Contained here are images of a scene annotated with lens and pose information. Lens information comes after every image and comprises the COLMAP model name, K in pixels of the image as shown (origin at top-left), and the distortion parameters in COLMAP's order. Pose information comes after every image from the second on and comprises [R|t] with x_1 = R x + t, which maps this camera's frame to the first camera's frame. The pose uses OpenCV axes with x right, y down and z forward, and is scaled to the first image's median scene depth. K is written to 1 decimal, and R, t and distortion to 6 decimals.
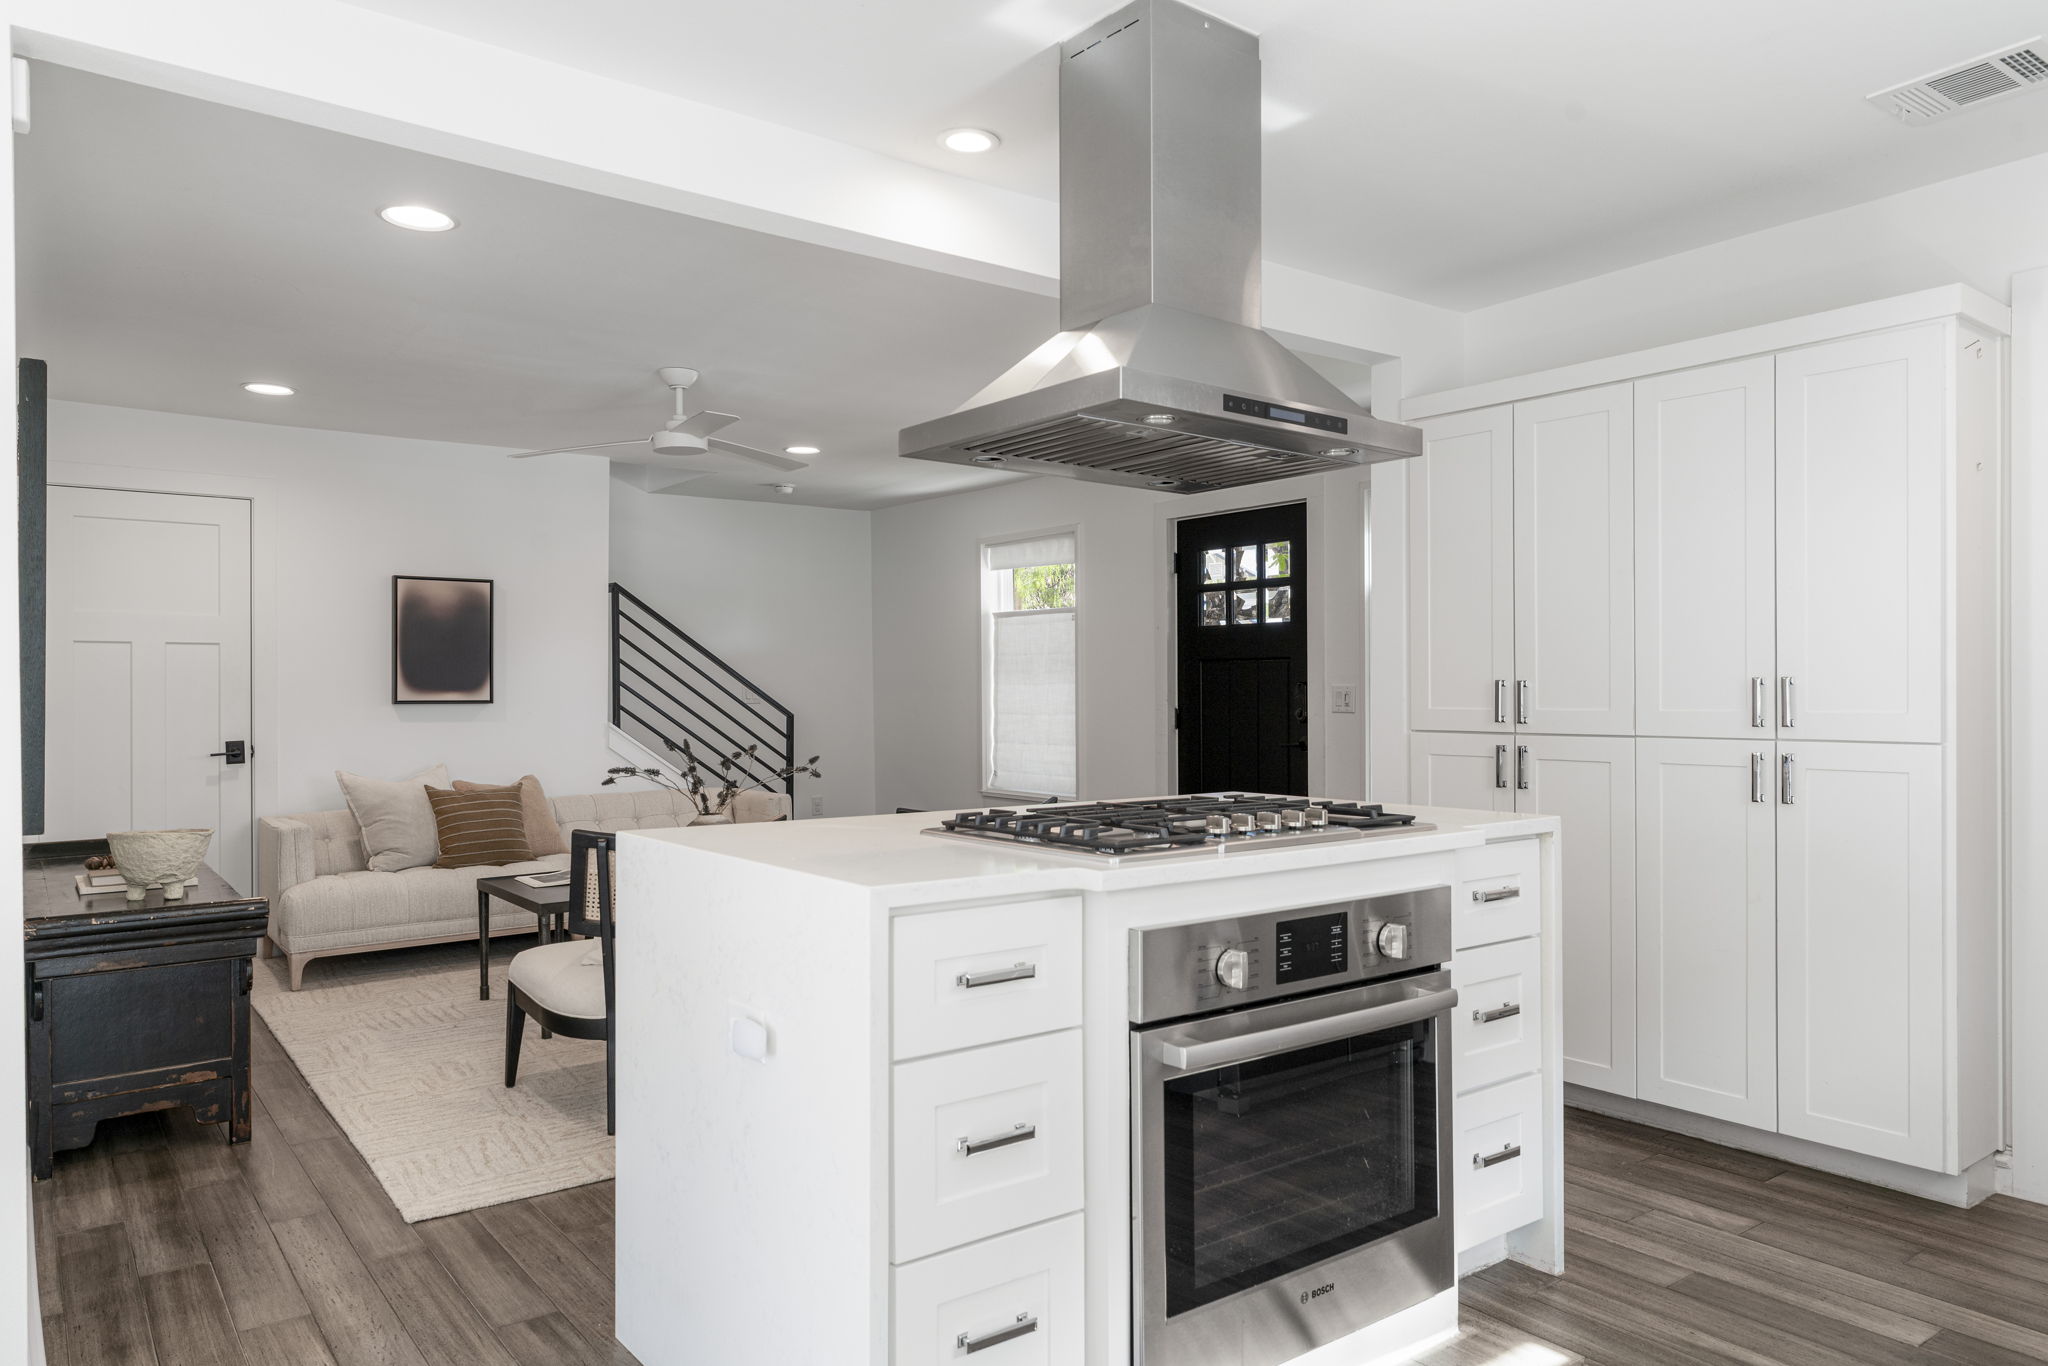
lens RADIAL K [[1392.9, 0, 1025.9], [0, 1392.9, 673.2], [0, 0, 1]] dist [-0.000933, 0.002223]
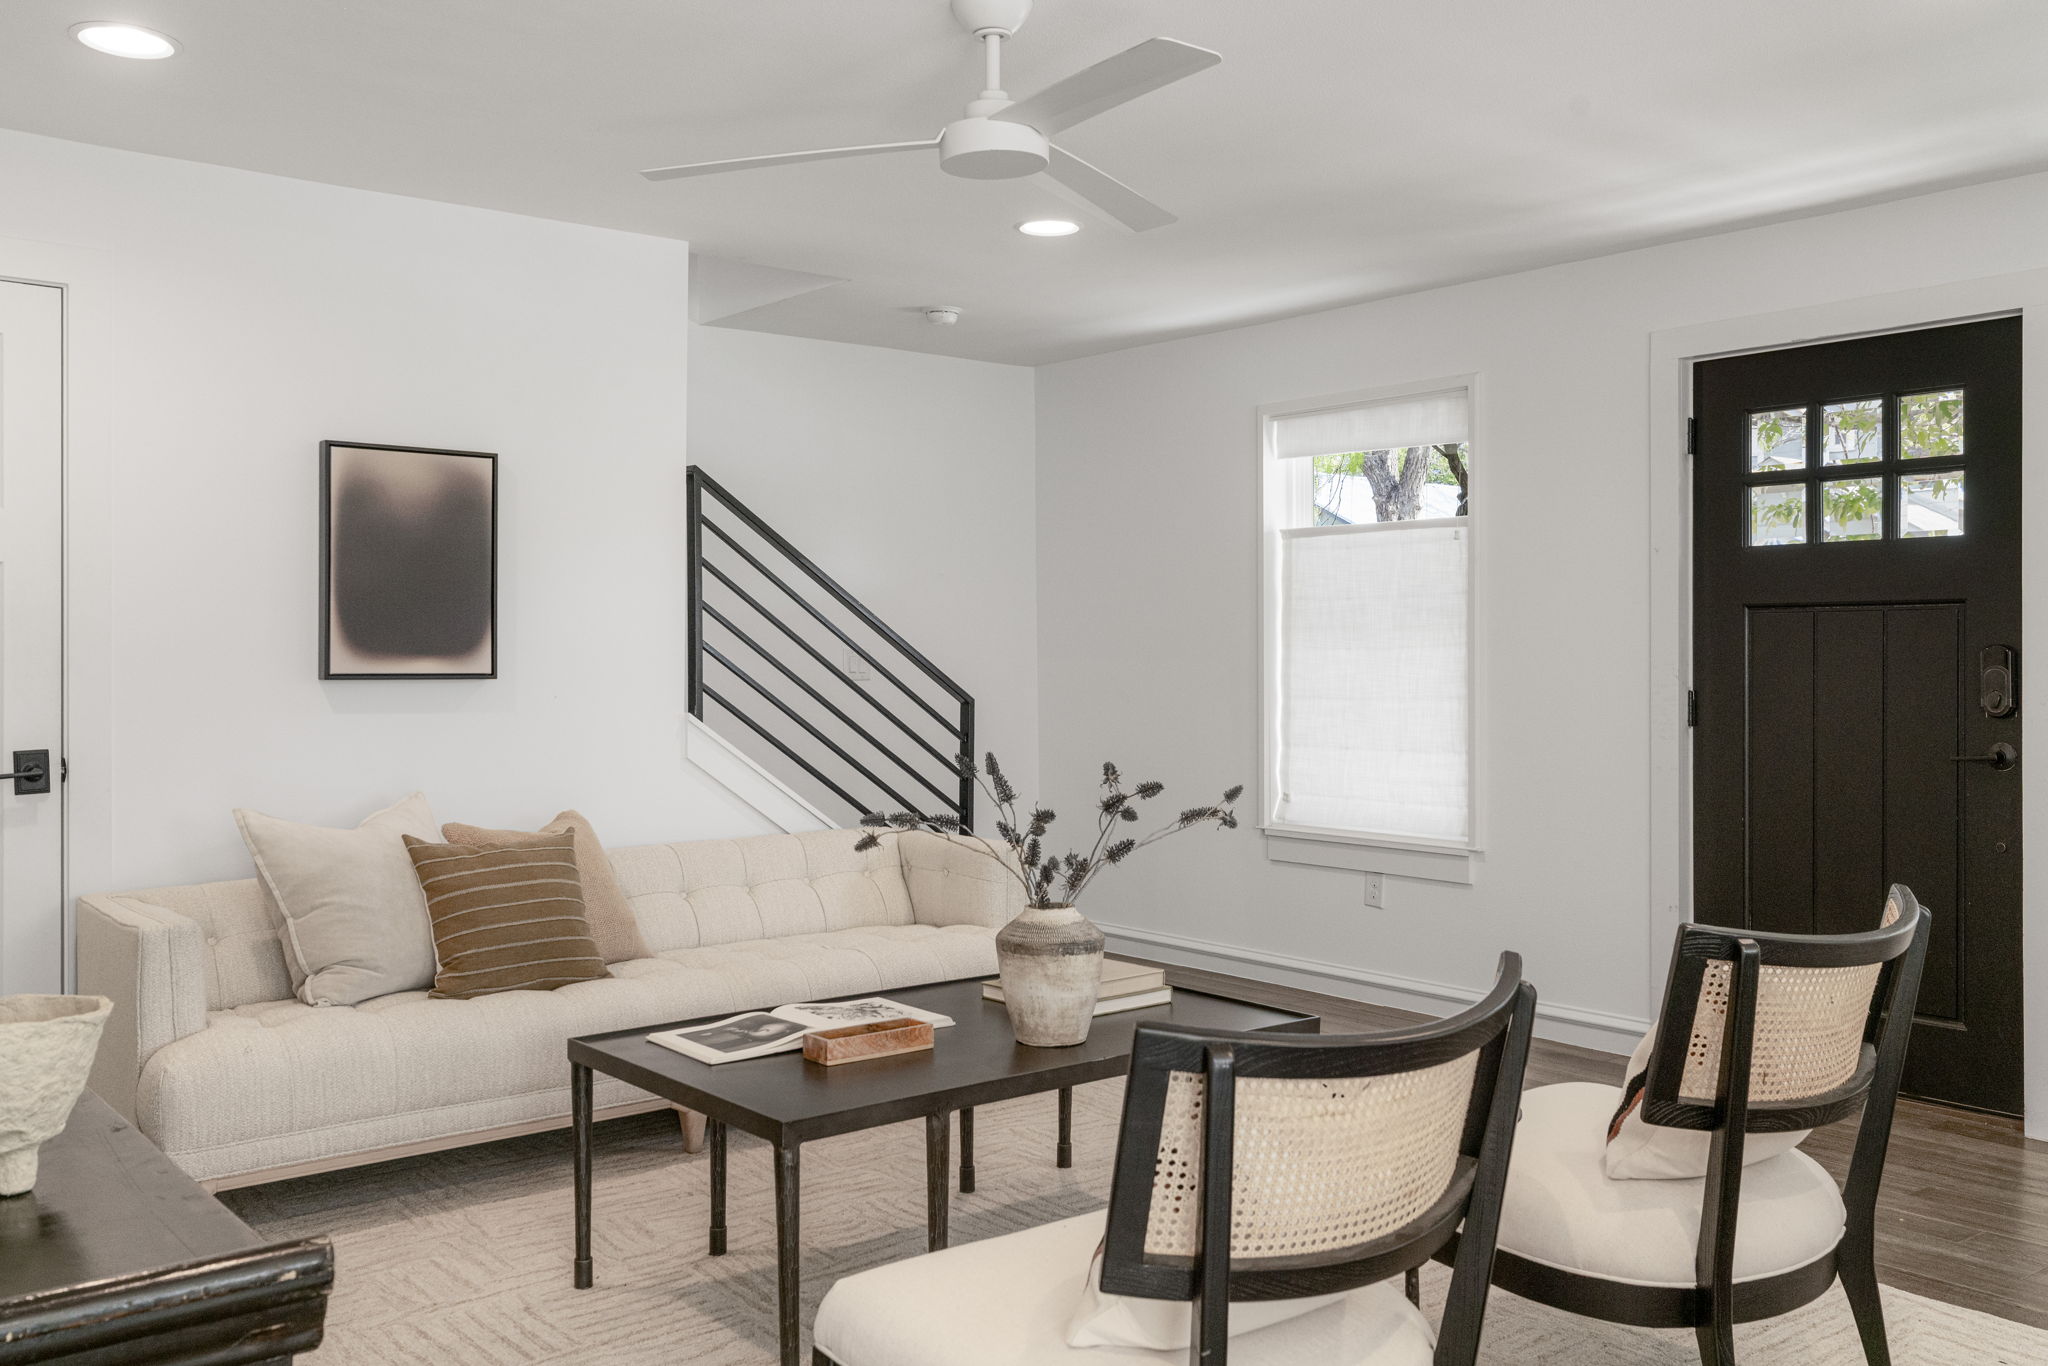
lens RADIAL K [[1785.2, 0, 1015.4], [0, 1785.2, 644.9], [0, 0, 1]] dist [0.000622, 0.011142]
pose [[0.999223, 0.003215, 0.039288, -0.213589], [-0.003309, 0.999992, 0.002335, 0.006130], [-0.039280, -0.002463, 0.999225, 0.299745]]
